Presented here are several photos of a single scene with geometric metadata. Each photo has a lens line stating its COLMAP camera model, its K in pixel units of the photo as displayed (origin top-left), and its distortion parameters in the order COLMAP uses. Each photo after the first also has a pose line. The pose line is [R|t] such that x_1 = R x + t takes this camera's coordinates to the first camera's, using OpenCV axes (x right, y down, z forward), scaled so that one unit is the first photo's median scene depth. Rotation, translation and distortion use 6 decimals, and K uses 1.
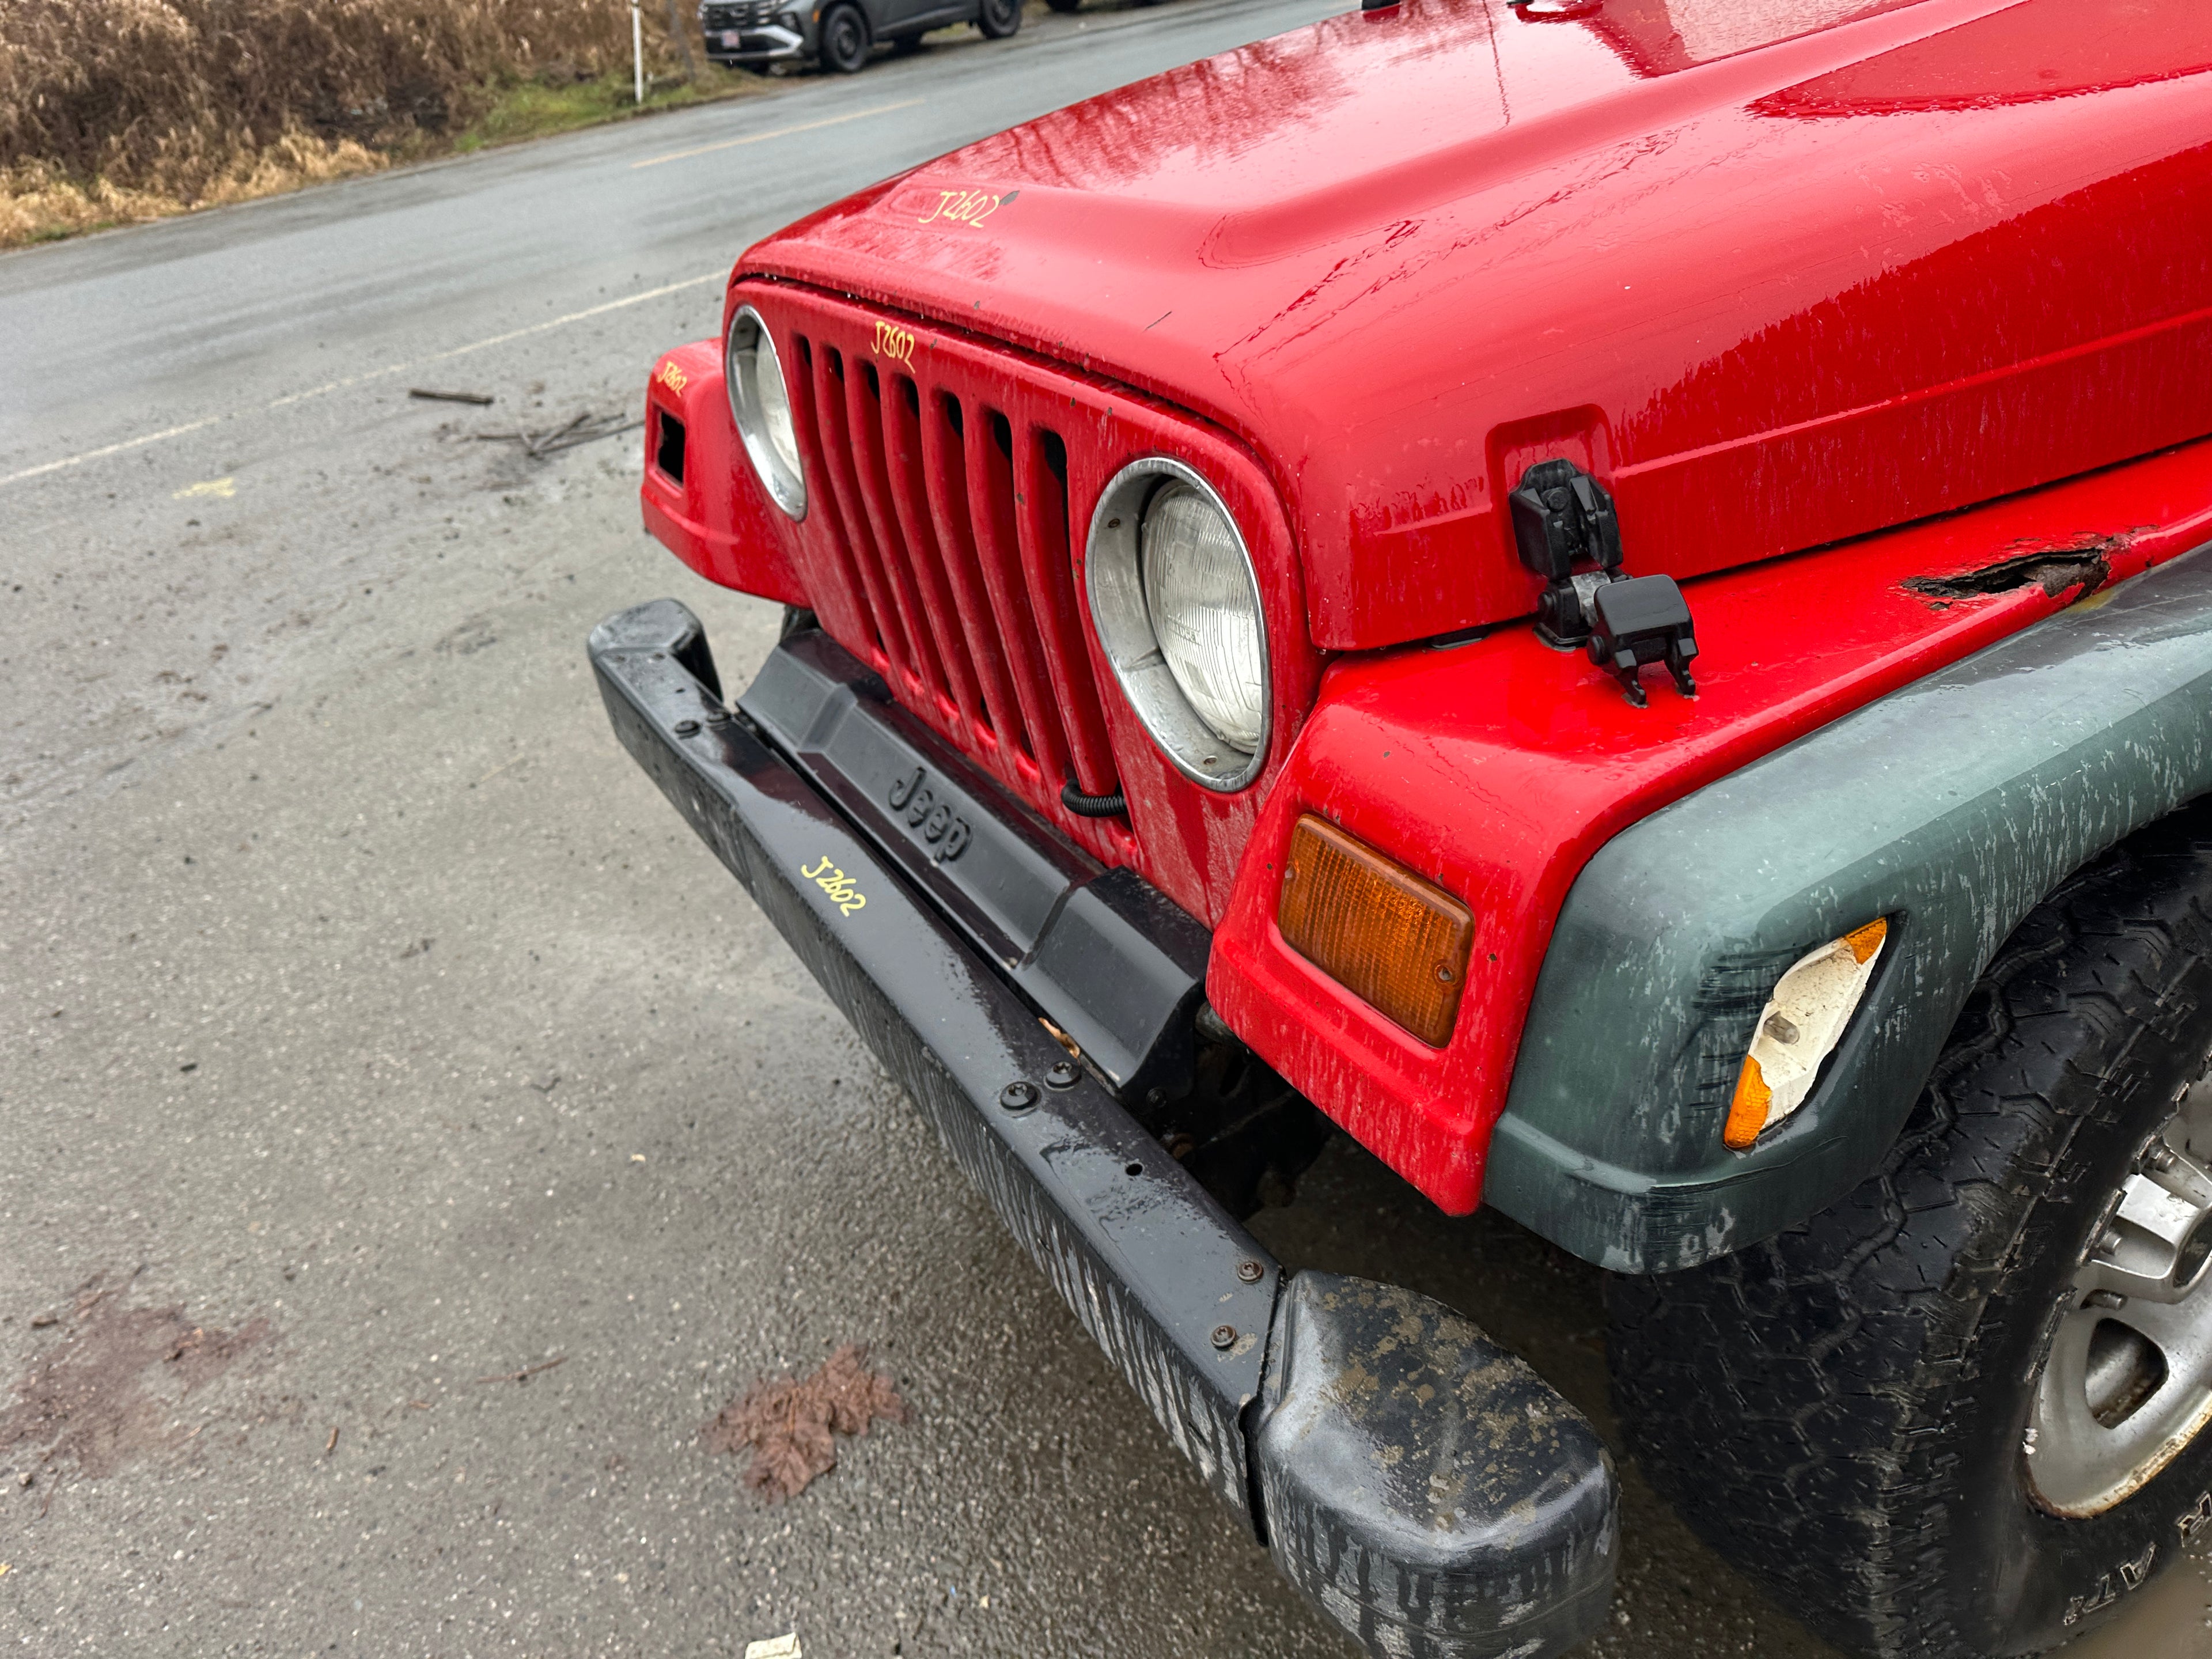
lens RADIAL K [[1589.0, 0, 1125.4], [0, 1589.0, 807.7], [0, 0, 1]] dist [0.004040, -0.014169]
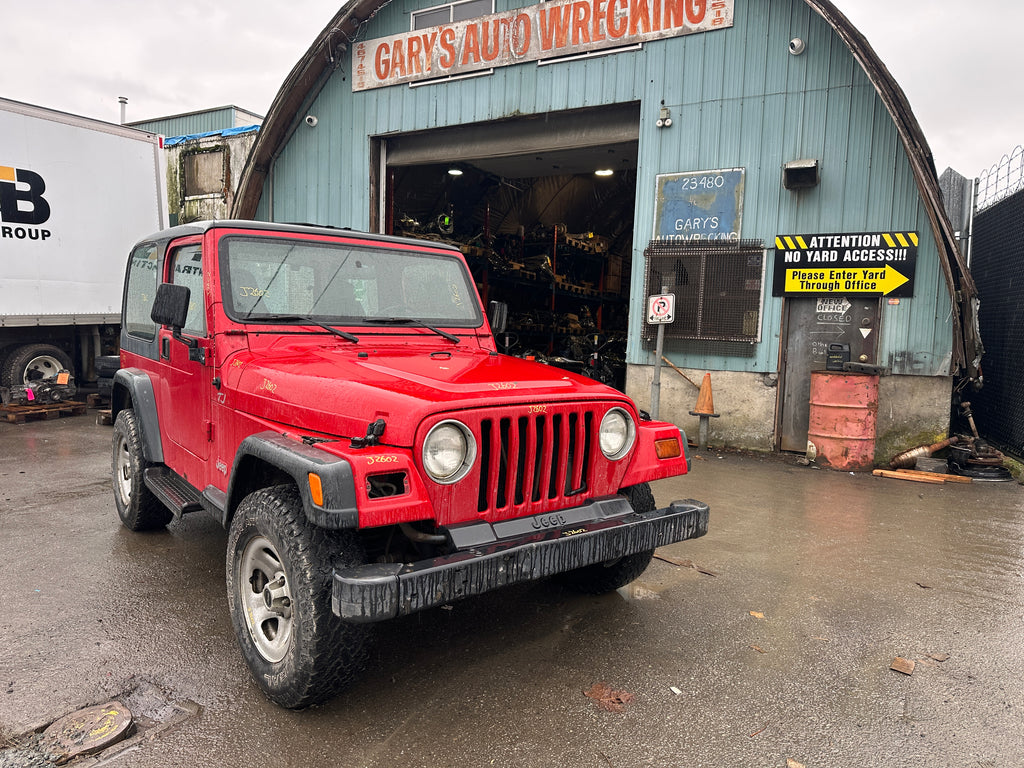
lens RADIAL K [[714.3, 0, 507.9], [0, 714.3, 388.2], [0, 0, 1]] dist [0.111585, -0.190369]
pose [[-0.127644, 0.027781, 0.991431, -0.506094], [0.470034, 0.881922, 0.035803, -0.106801], [-0.873370, 0.470576, -0.125630, 0.303269]]
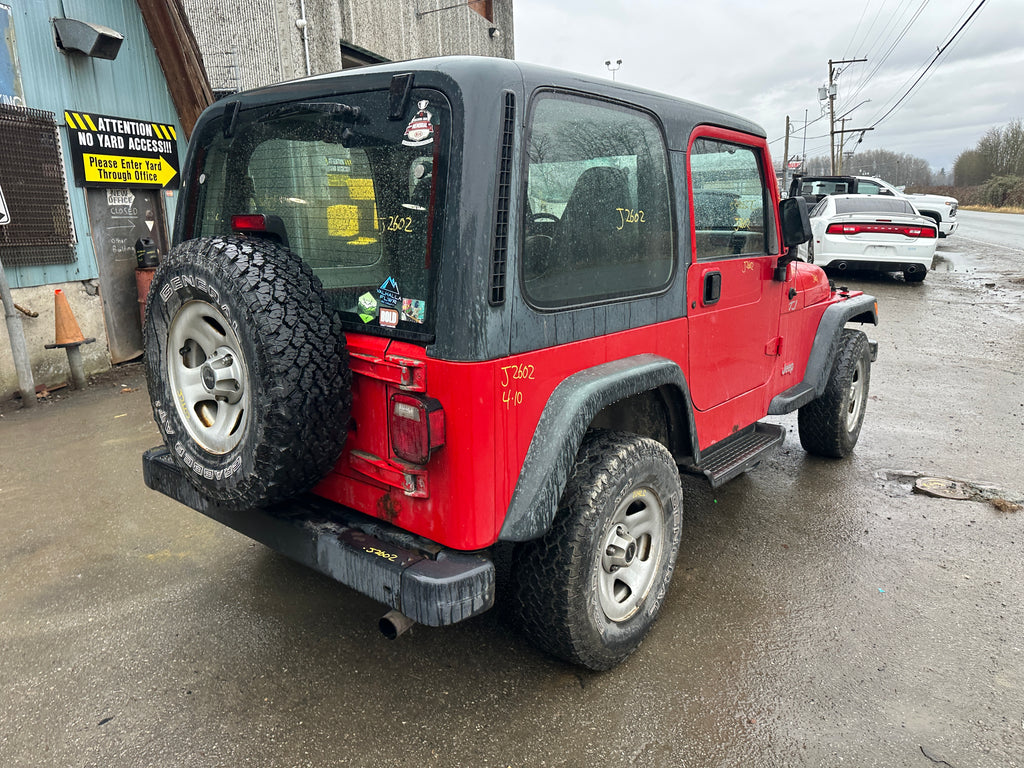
lens RADIAL K [[713.1, 0, 511.8], [0, 713.1, 378.2], [0, 0, 1]] dist [0.116081, -0.134983]
pose [[-0.931955, 0.211355, -0.294601, 0.523804], [-0.048593, 0.732385, 0.679154, -0.556302], [0.359304, 0.647256, -0.672280, 0.810574]]
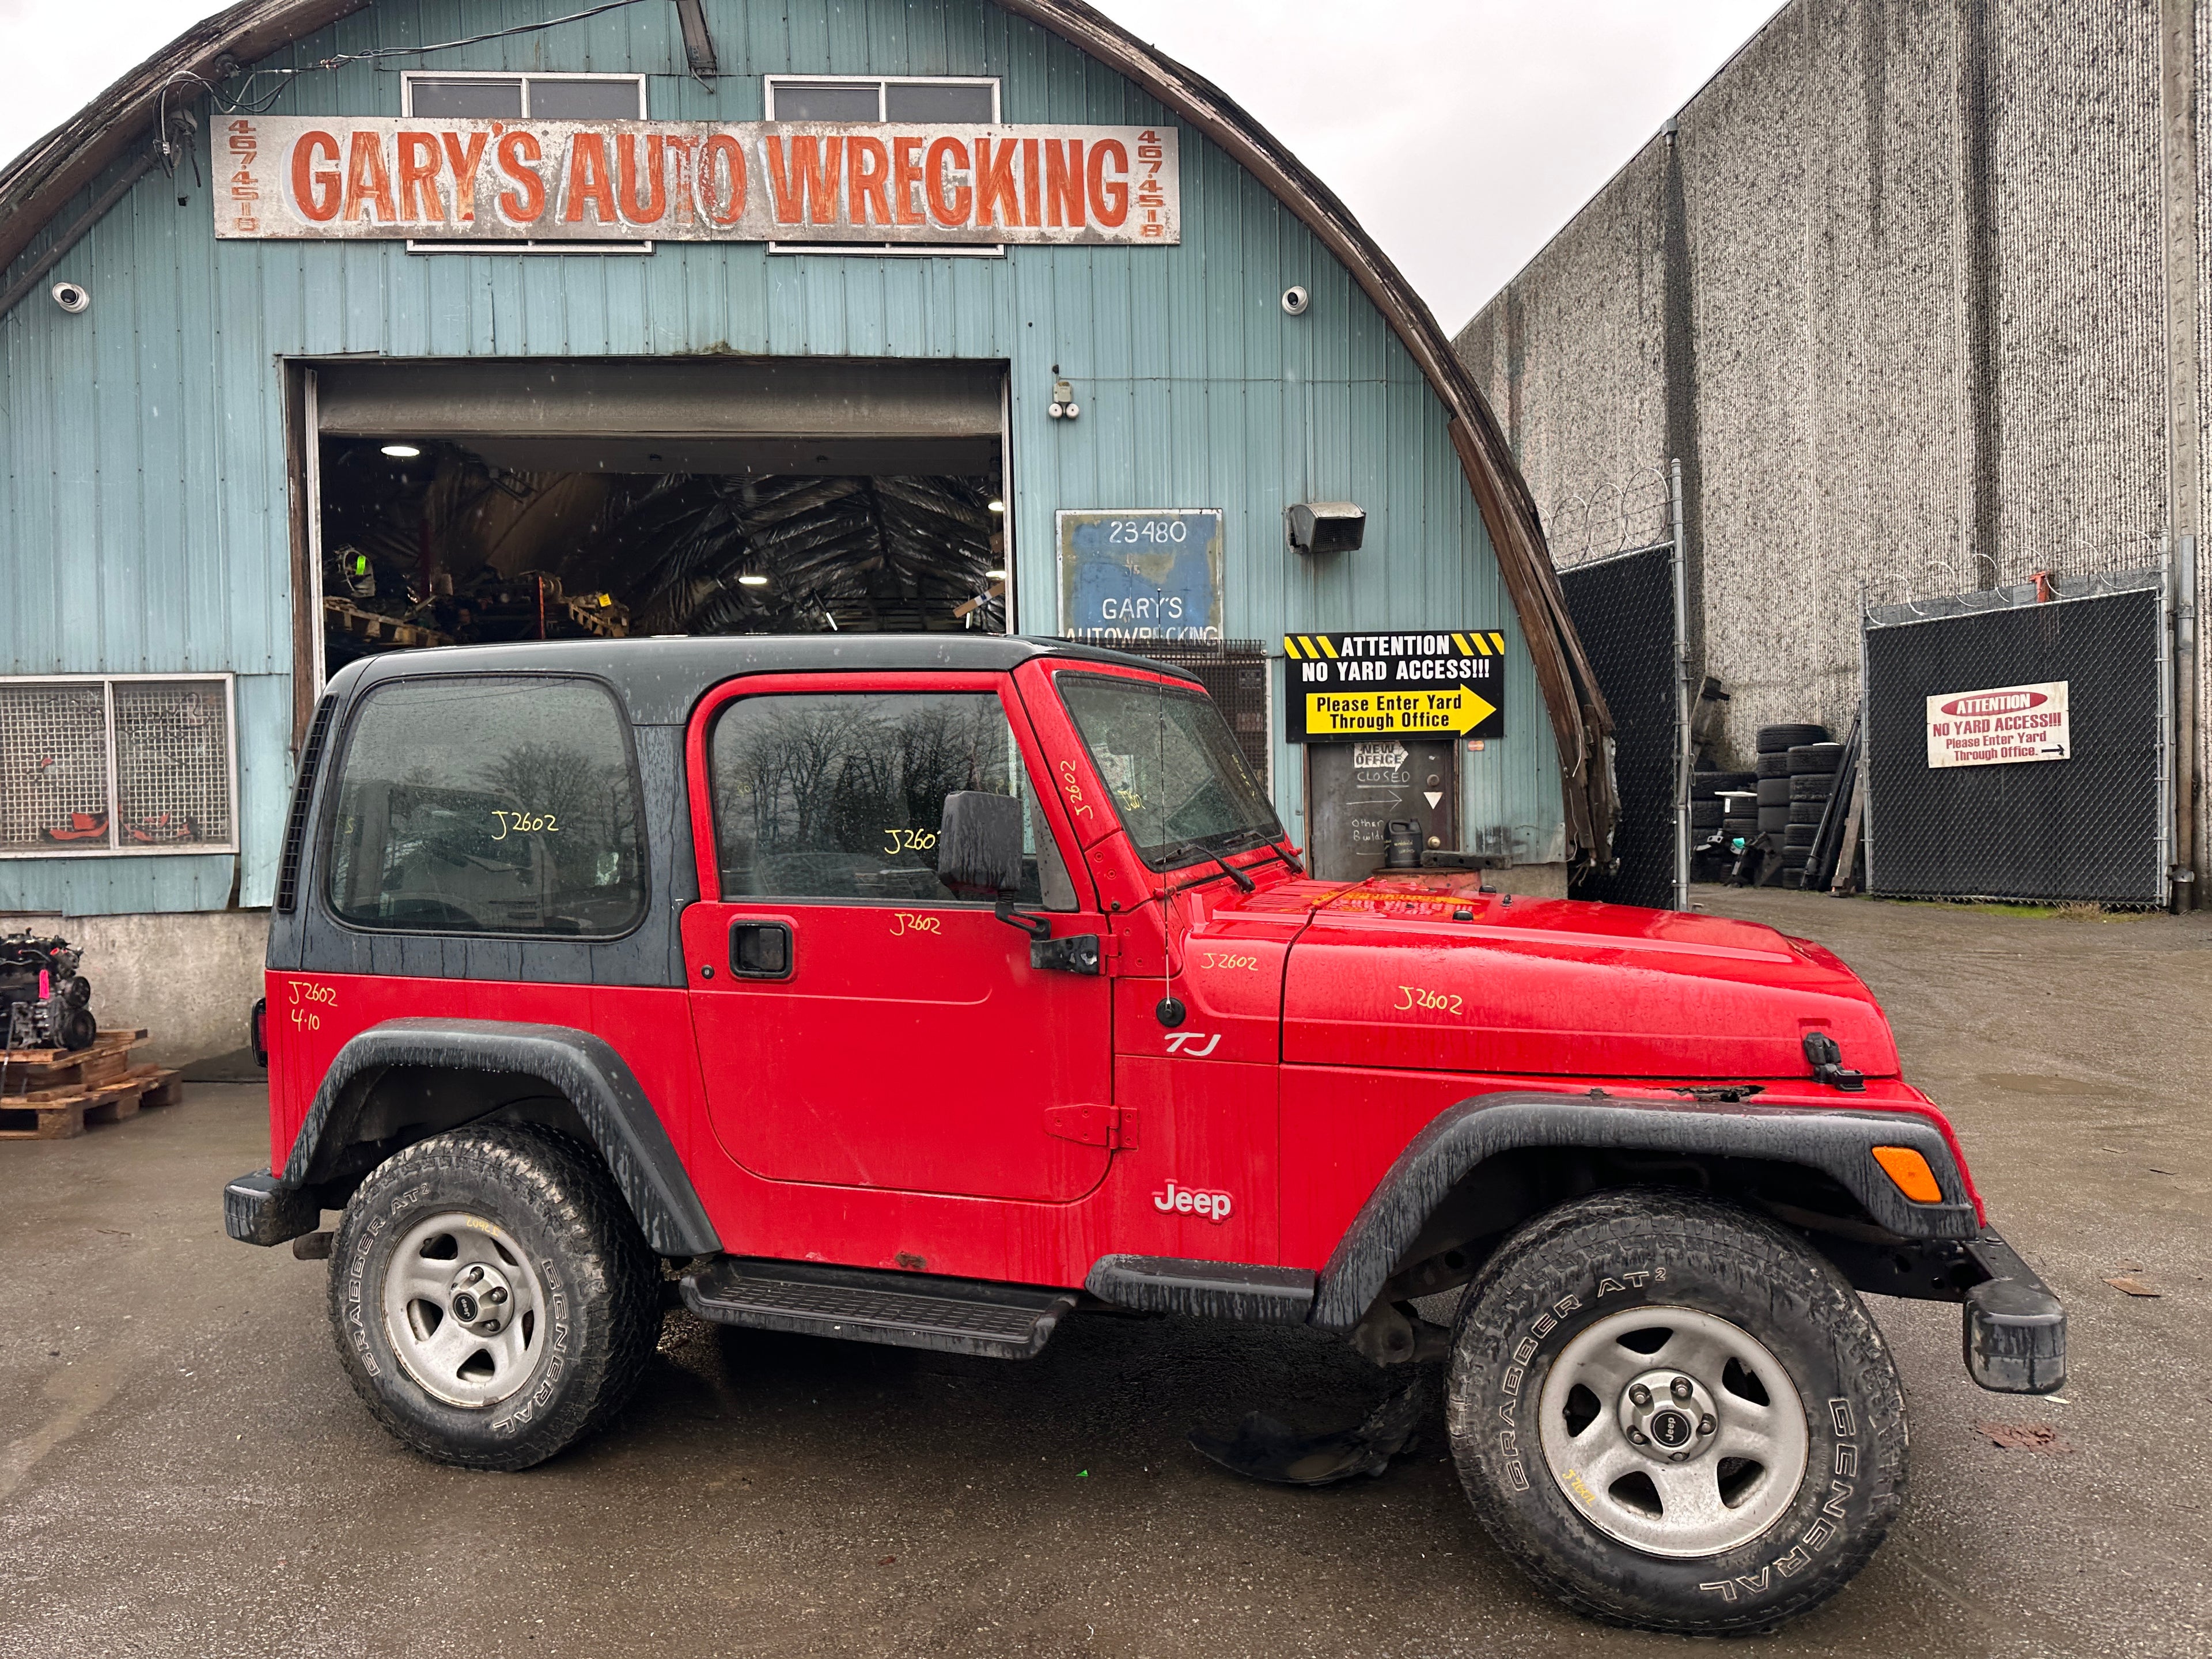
lens RADIAL K [[1536.2, 0, 1108.3], [0, 1536.2, 842.3], [0, 0, 1]] dist [0.123952, -0.189330]
pose [[-0.653192, 0.105710, 0.749777, -0.299078], [0.453813, 0.847311, 0.275893, -0.410364], [-0.606130, 0.520470, -0.601429, 0.741162]]
